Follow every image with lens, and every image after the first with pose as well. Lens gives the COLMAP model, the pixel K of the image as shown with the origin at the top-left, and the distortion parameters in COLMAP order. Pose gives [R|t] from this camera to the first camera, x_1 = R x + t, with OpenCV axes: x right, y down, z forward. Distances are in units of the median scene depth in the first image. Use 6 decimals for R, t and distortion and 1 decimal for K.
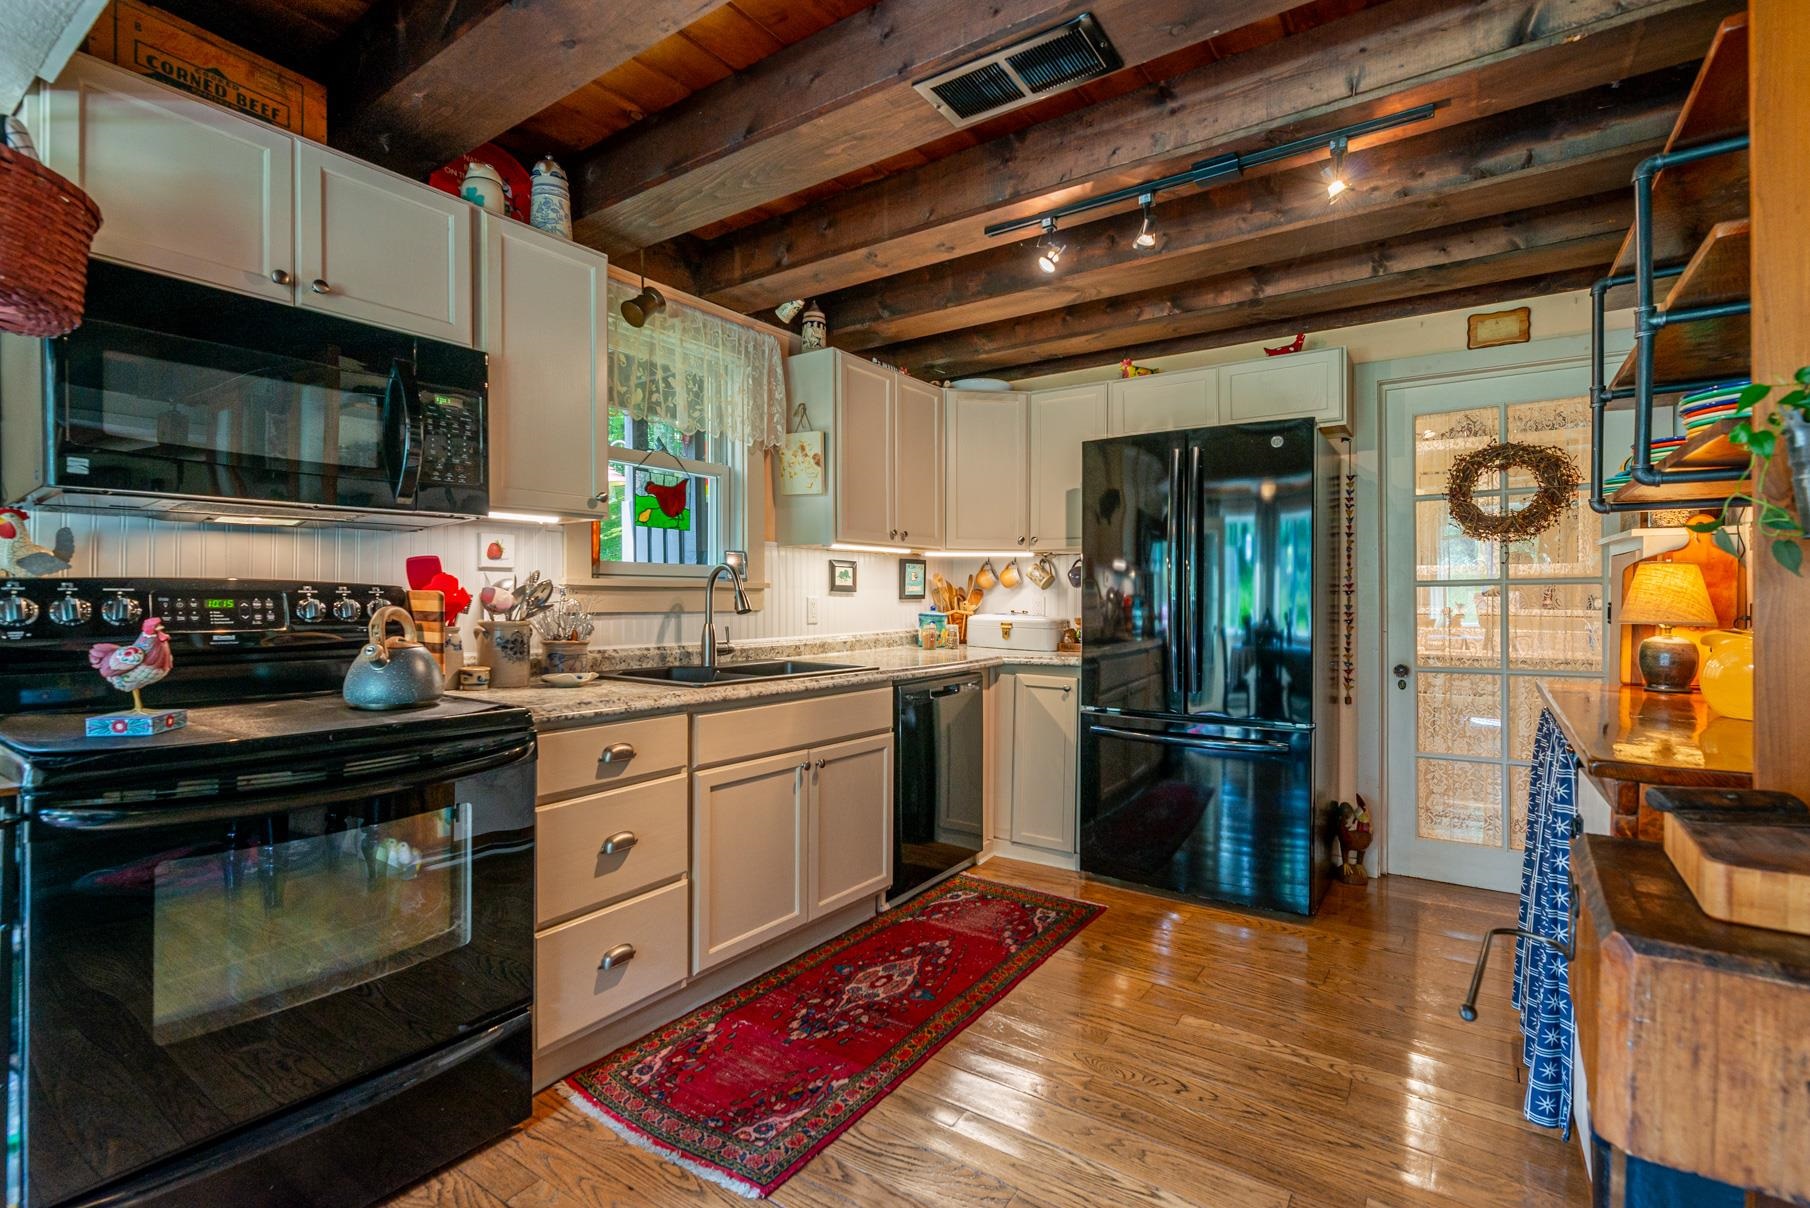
lens RADIAL K [[825.0, 0, 911.2], [0, 825.0, 591.6], [0, 0, 1]] dist [0.000110, -0.000198]
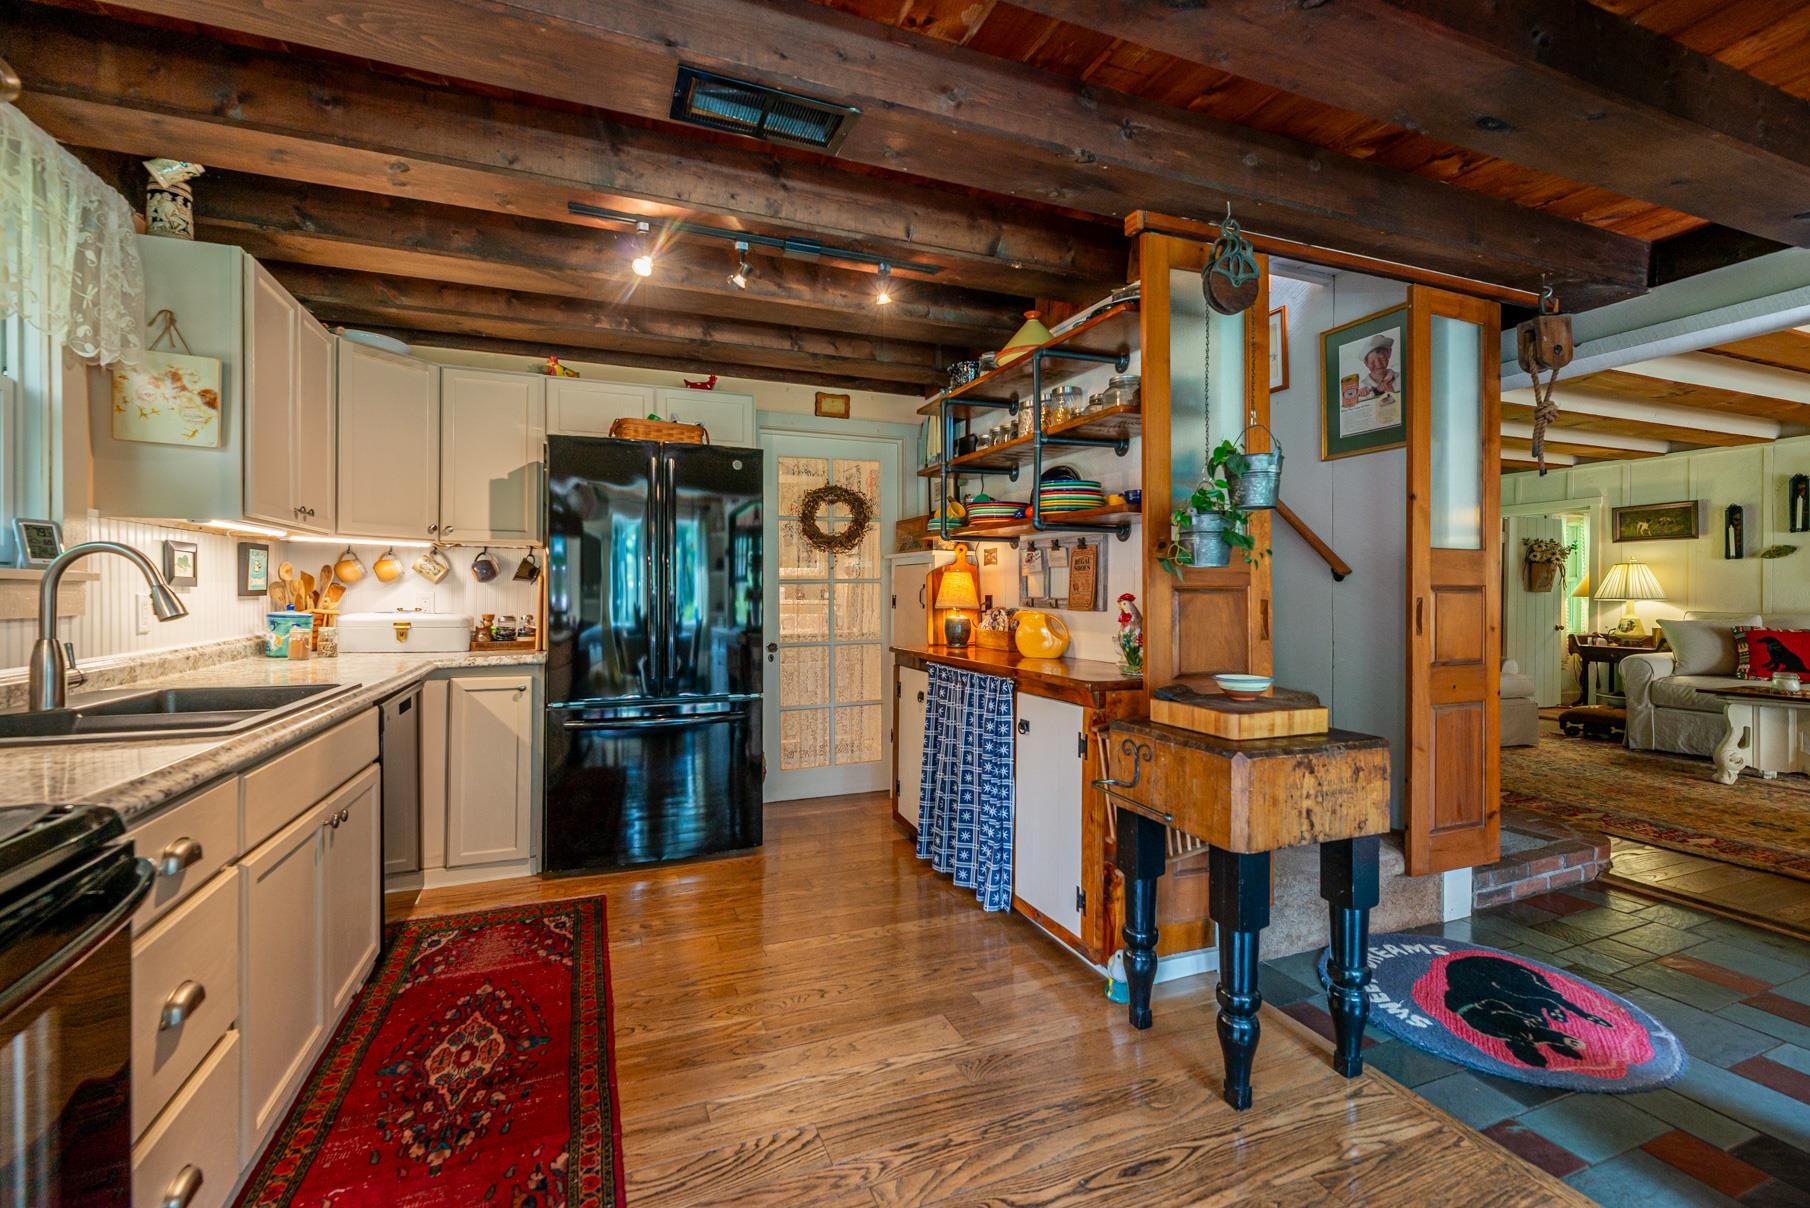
lens RADIAL K [[751.7, 0, 908.1], [0, 751.7, 582.5], [0, 0, 1]] dist [-0.000354, 0.000273]
pose [[0.570349, 0.007838, 0.821365, -0.290205], [-0.004458, 0.999969, -0.006447, -0.001562], [-0.821390, 0.000015, 0.570366, 0.141866]]
